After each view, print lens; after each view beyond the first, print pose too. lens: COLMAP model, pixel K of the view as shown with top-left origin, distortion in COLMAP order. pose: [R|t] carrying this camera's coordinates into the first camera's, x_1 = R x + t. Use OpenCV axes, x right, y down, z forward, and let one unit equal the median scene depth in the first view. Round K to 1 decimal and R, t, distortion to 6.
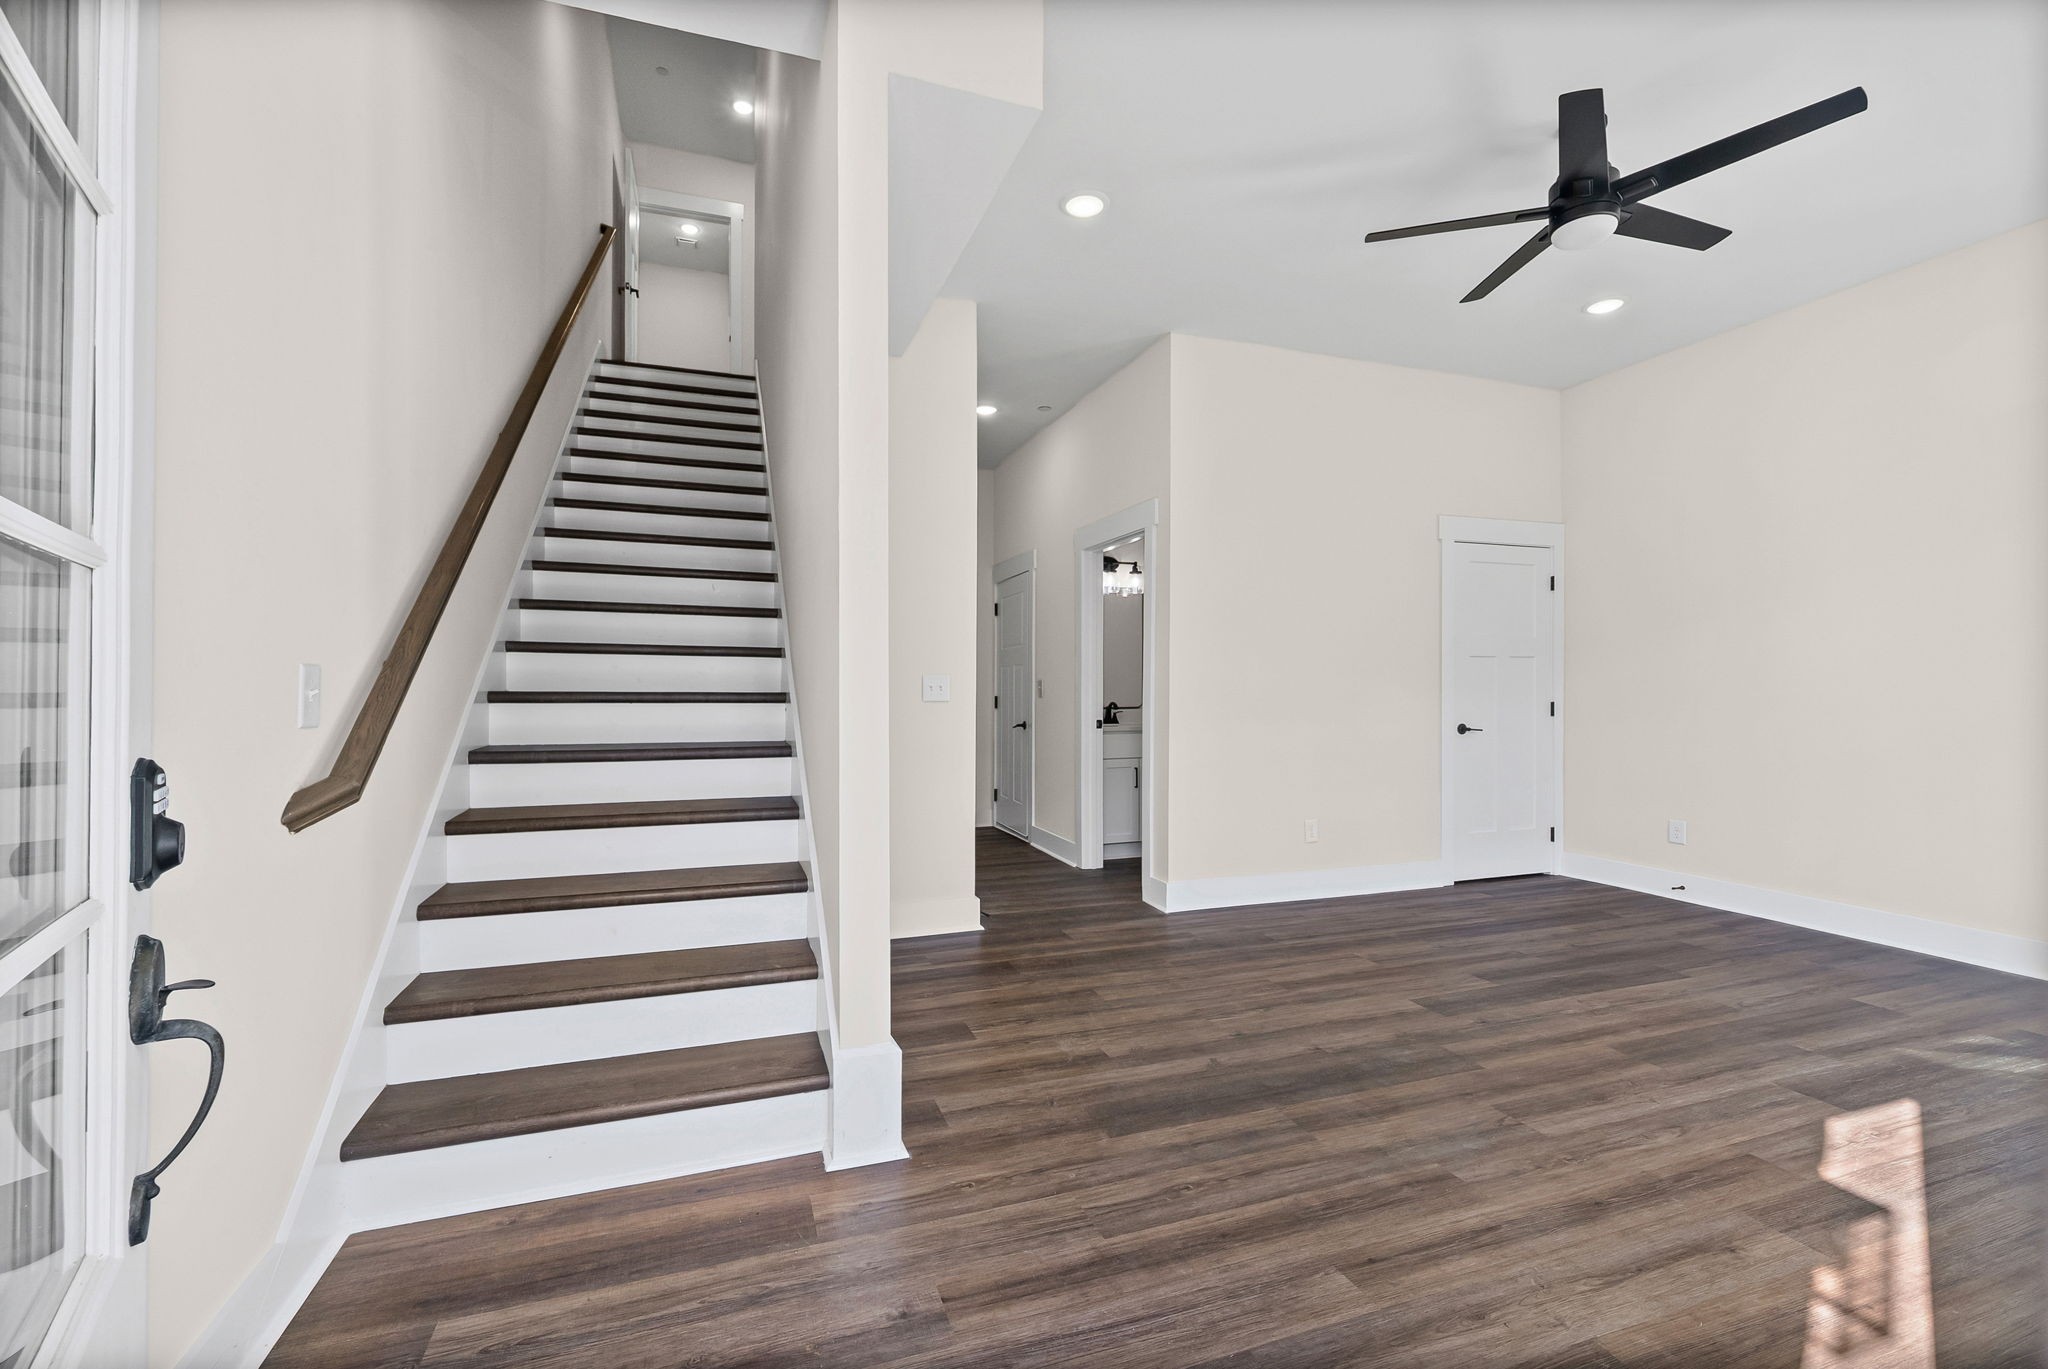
lens RADIAL K [[781.3, 0, 1027.9], [0, 781.3, 677.0], [0, 0, 1]] dist [-0.002660, 0.000011]
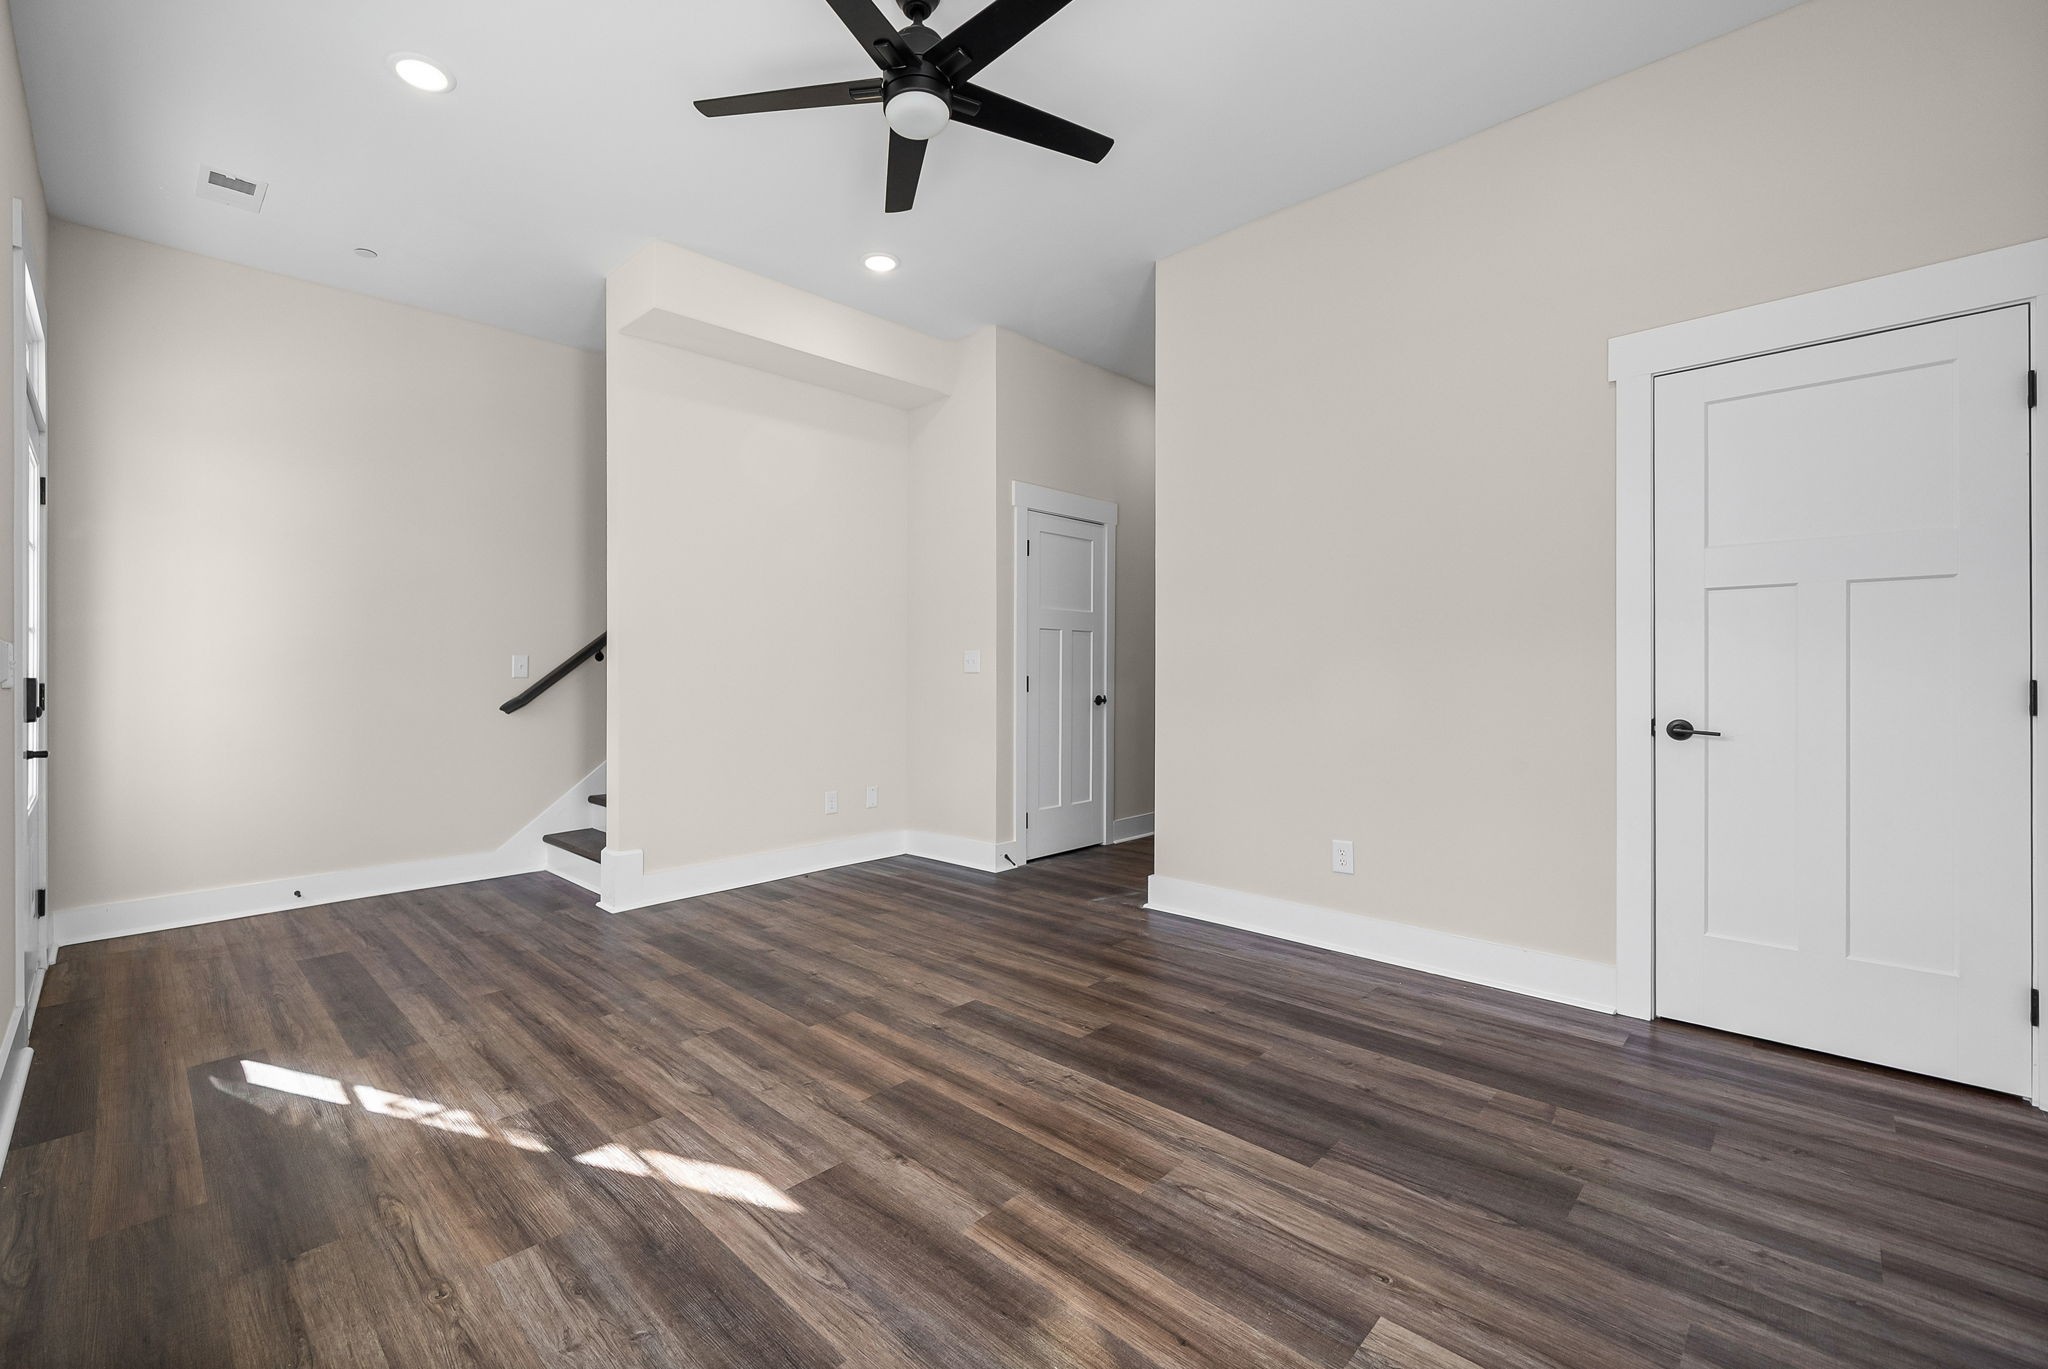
lens RADIAL K [[840.6, 0, 1020.7], [0, 840.6, 667.8], [0, 0, 1]] dist [-0.001084, 0.000530]
pose [[0.495505, -0.003776, -0.868597, 1.597818], [0.017657, 0.999828, 0.005726, 0.027647], [0.868425, -0.018174, 0.495487, 0.666967]]
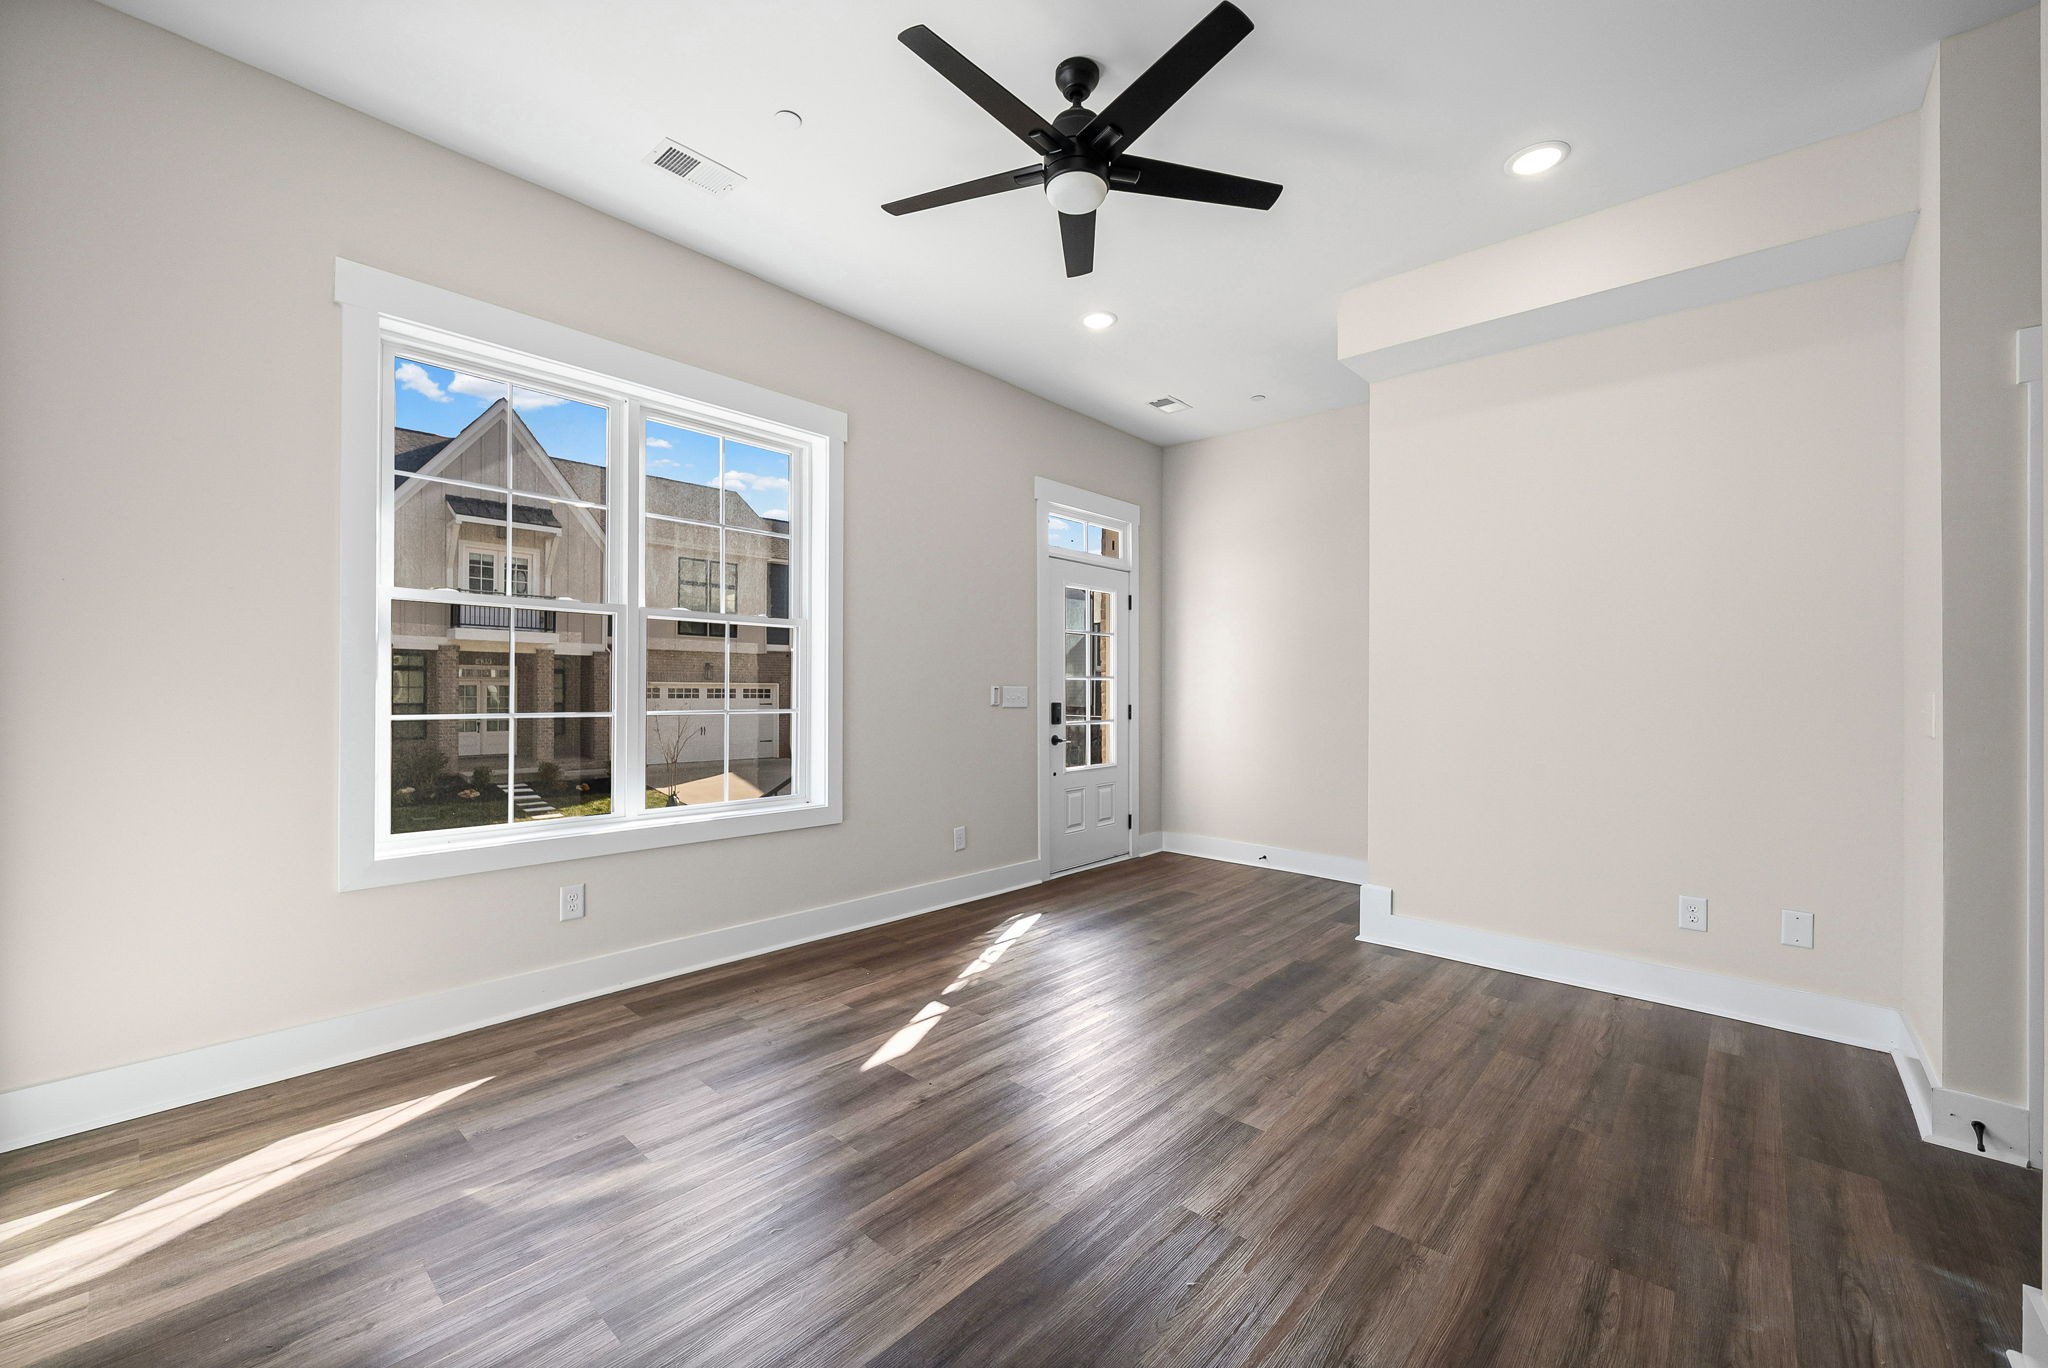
lens RADIAL K [[840.6, 0, 1022.1], [0, 840.6, 689.7], [0, 0, 1]] dist [-0.001084, 0.000530]
pose [[-0.853334, -0.008057, -0.521302, 1.294965], [-0.007301, 0.999967, -0.003504, -0.002550], [0.521313, 0.000816, -0.853365, 1.832987]]
